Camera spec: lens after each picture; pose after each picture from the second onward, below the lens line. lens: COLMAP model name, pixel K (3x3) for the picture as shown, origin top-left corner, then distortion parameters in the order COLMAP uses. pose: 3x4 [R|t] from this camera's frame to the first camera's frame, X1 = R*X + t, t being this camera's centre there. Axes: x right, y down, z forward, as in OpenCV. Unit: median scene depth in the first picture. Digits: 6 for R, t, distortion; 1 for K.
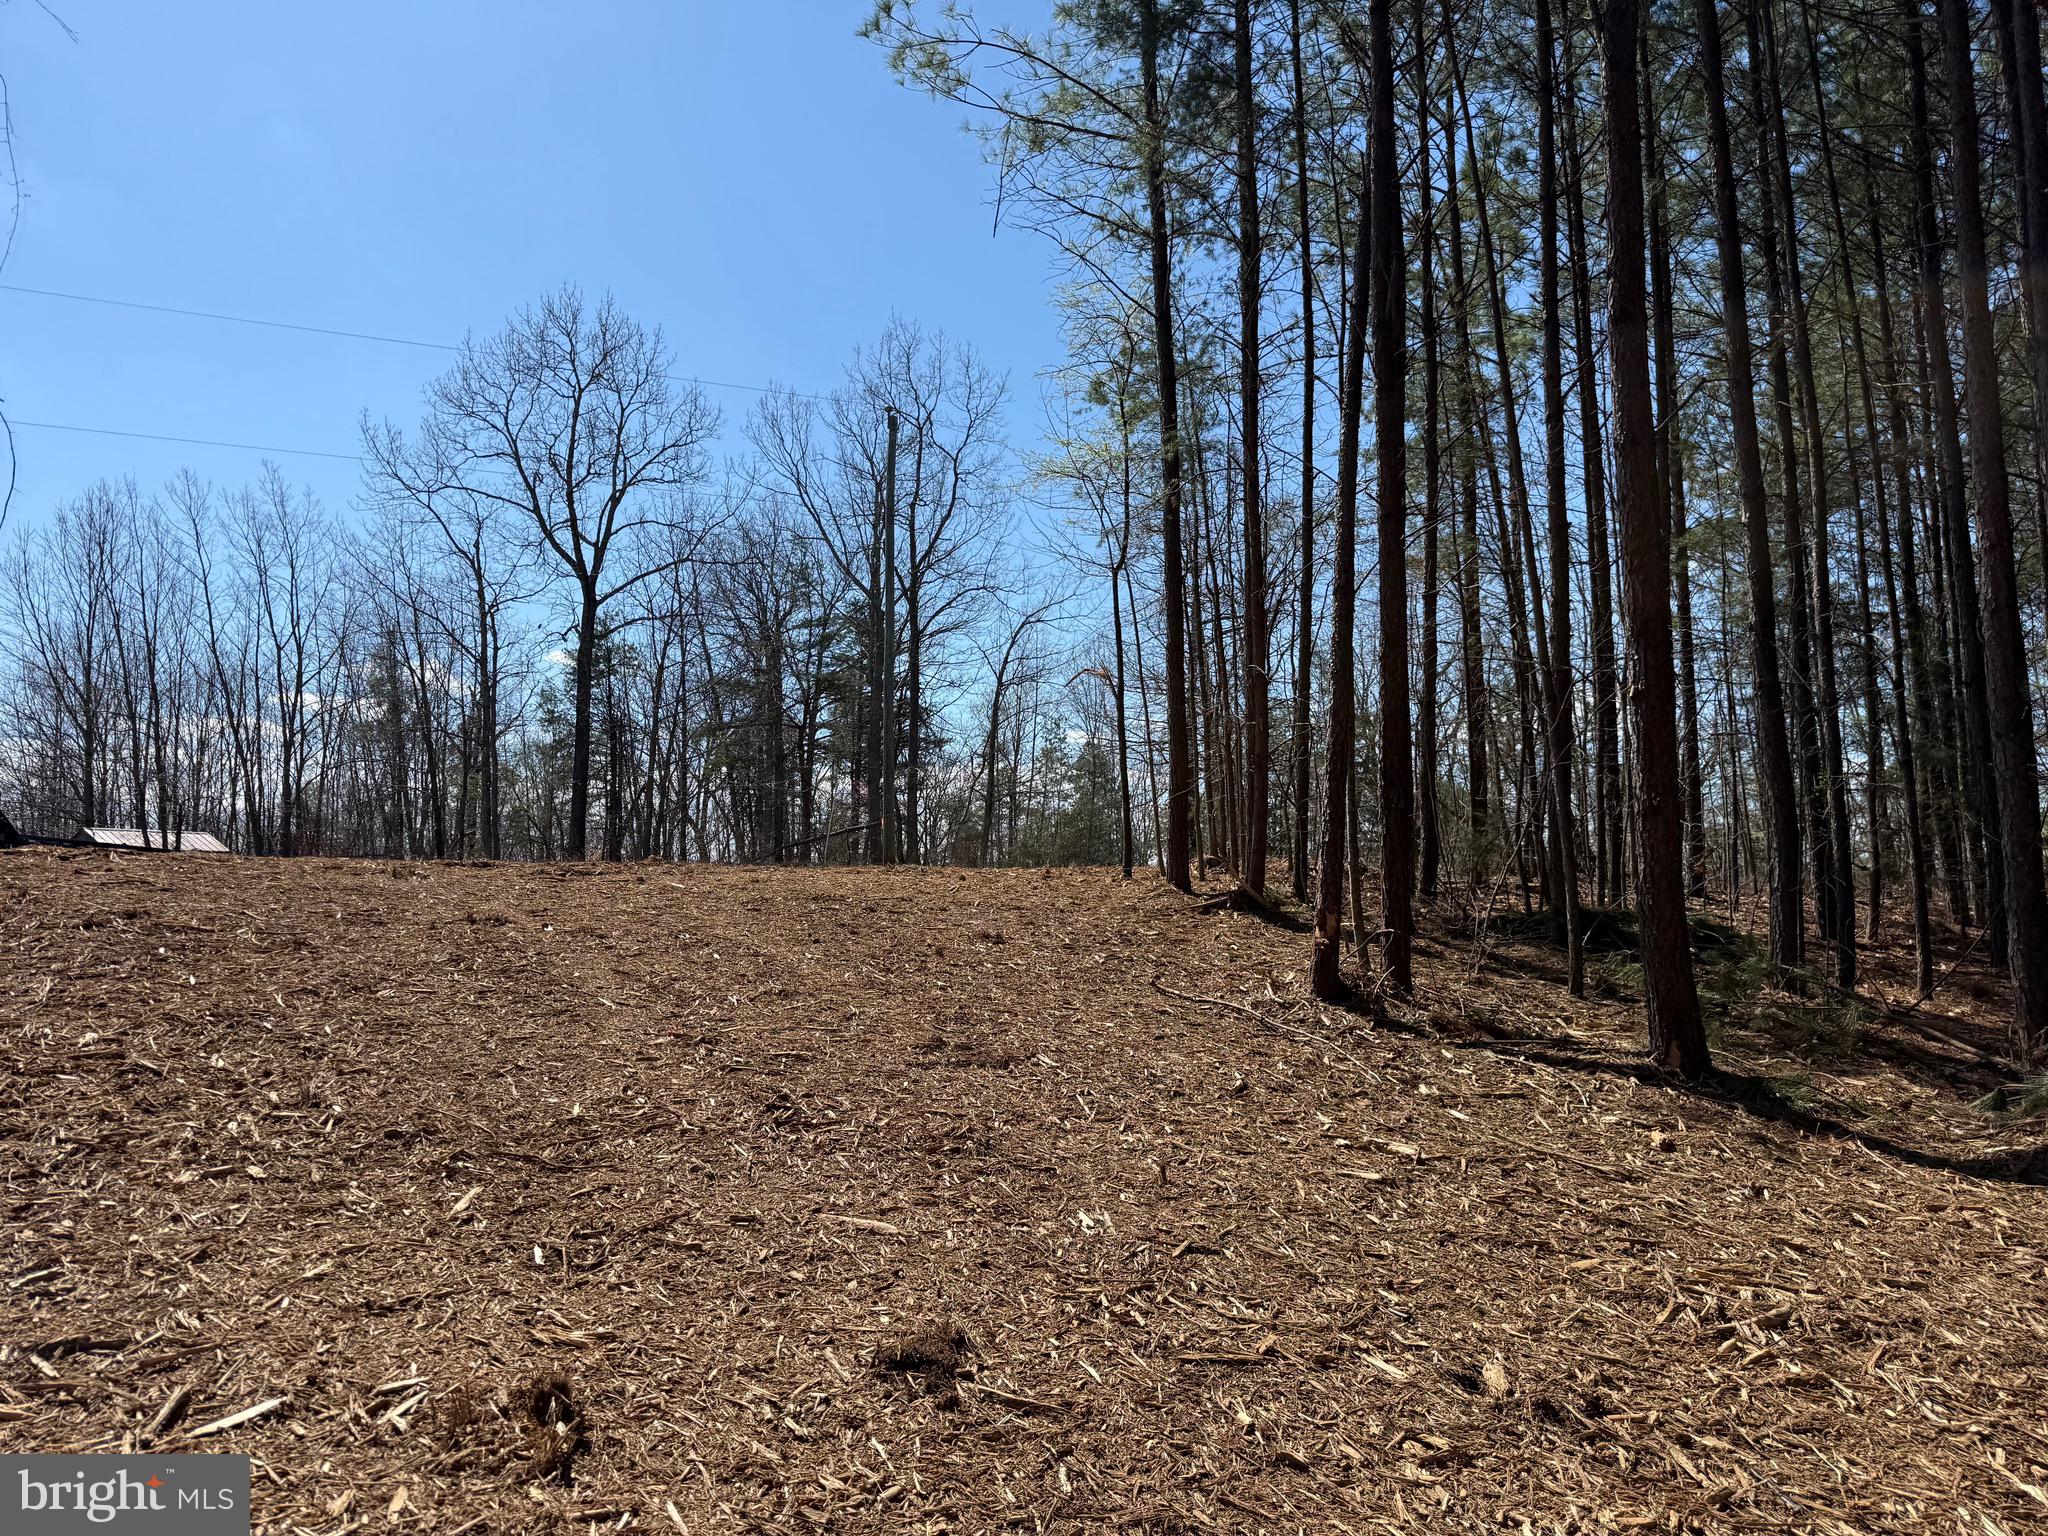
lens RADIAL K [[1428.8, 0, 1024.4], [0, 1428.8, 801.2], [0, 0, 1]] dist [0.059147, -0.000290]
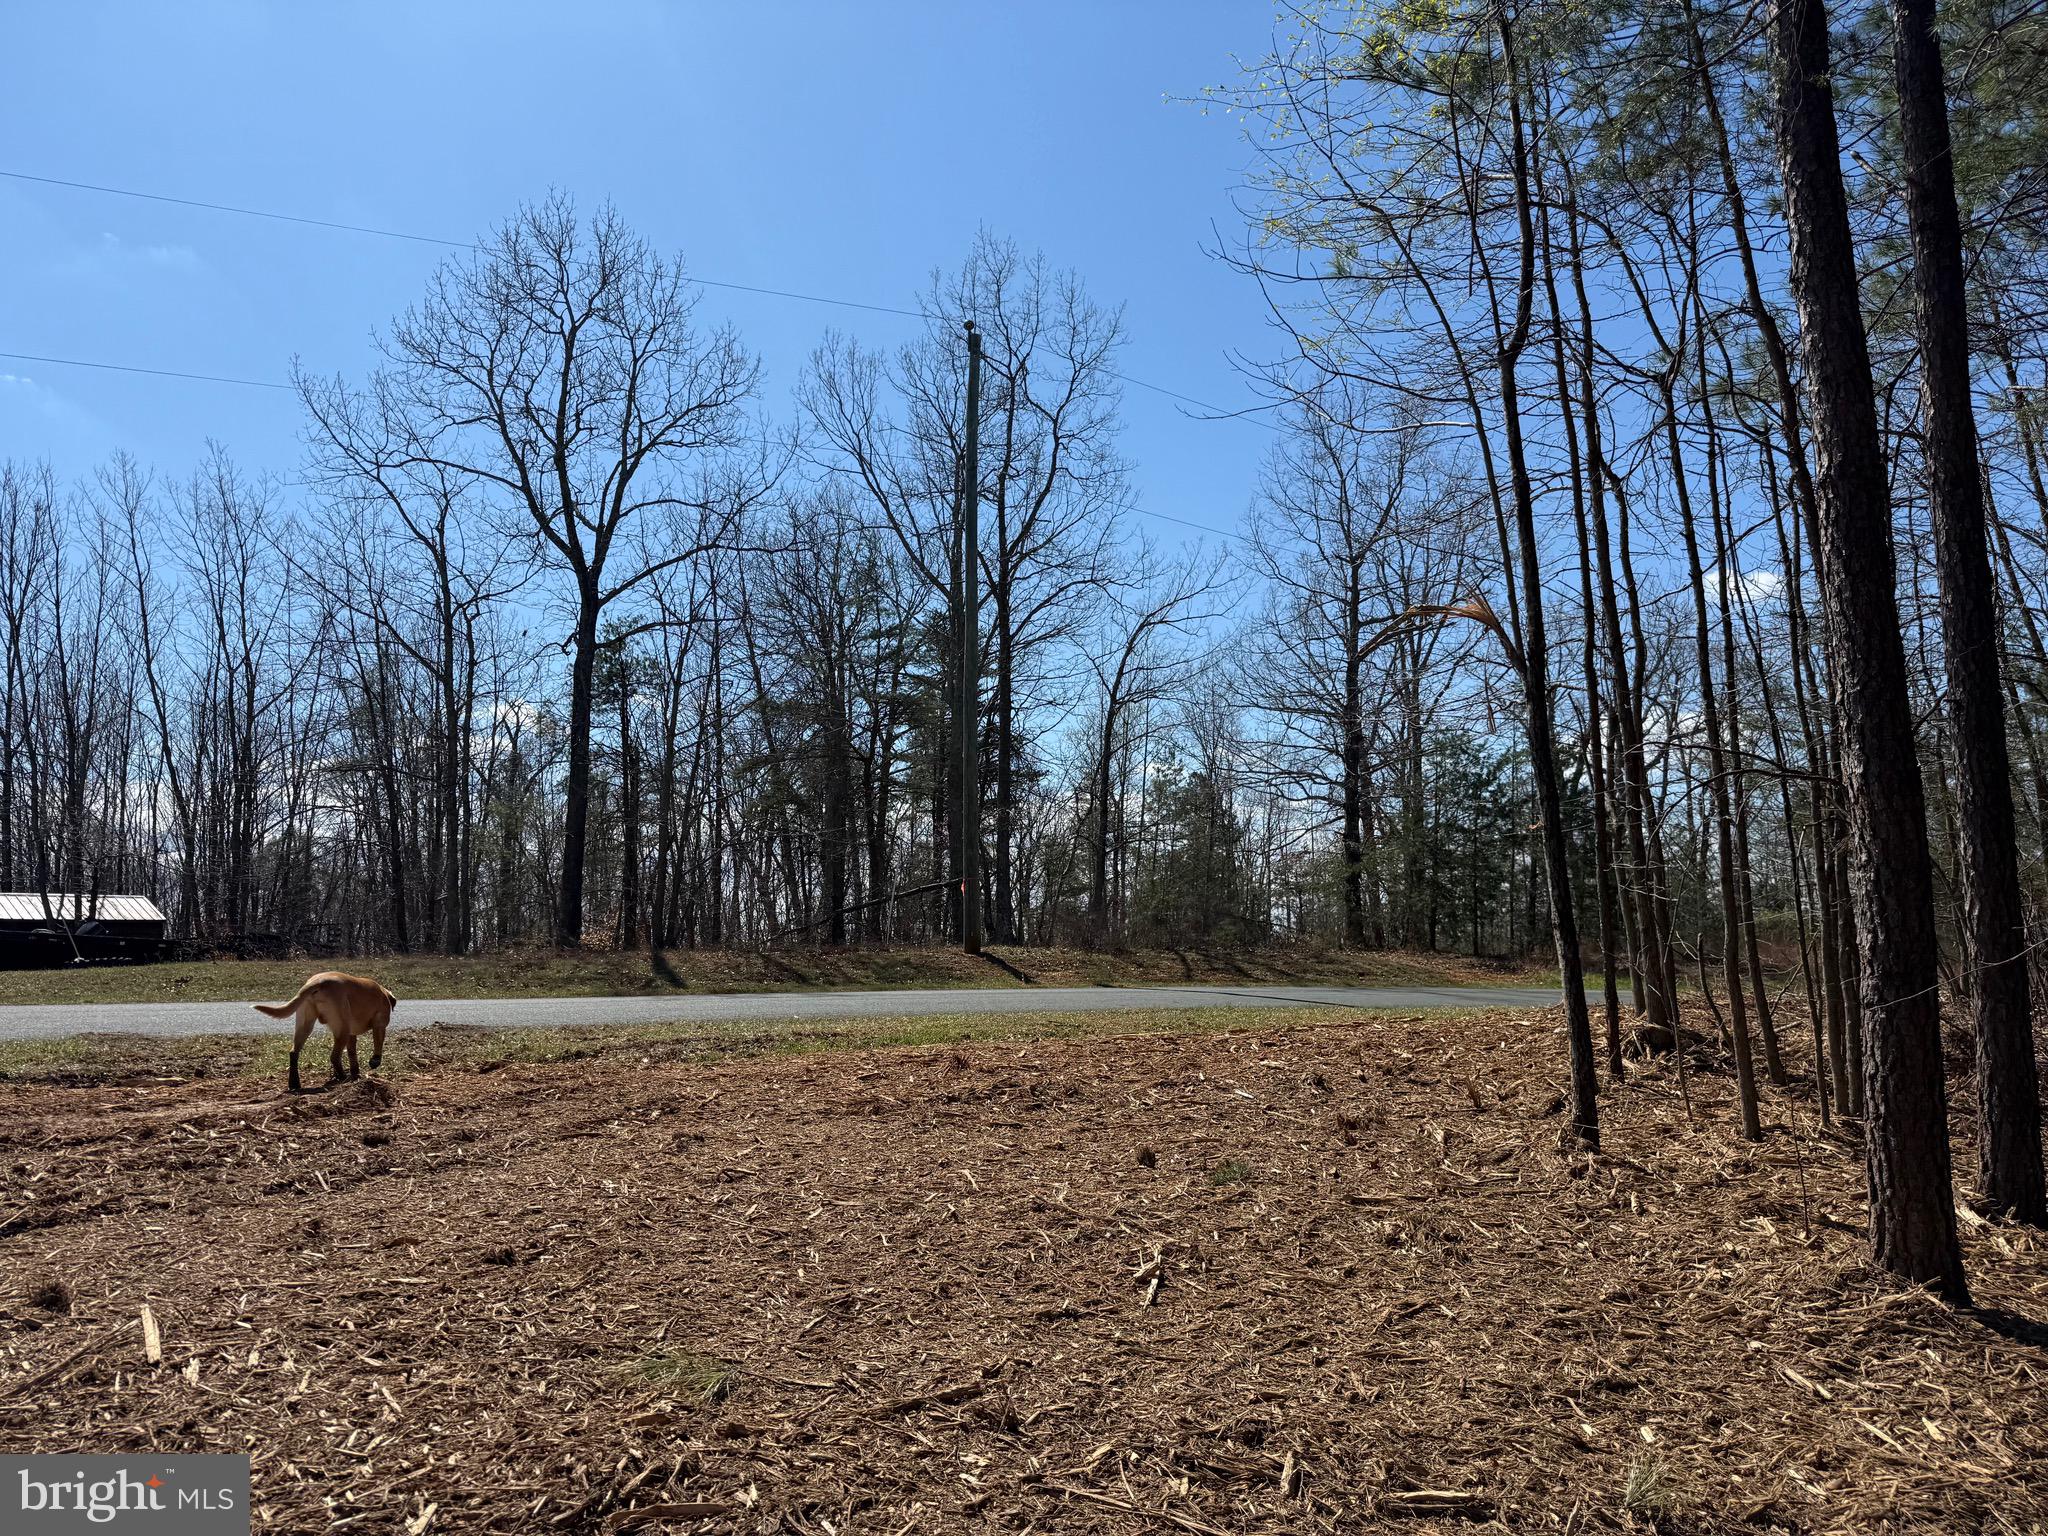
lens RADIAL K [[1431.3, 0, 1024.0], [0, 1431.3, 768.0], [0, 0, 1]] dist [-0.000188, 0.000027]
pose [[0.997950, -0.008598, -0.063420, -0.016686], [0.005756, 0.998977, -0.044860, -0.010599], [0.063741, 0.044403, 0.996978, 0.214584]]
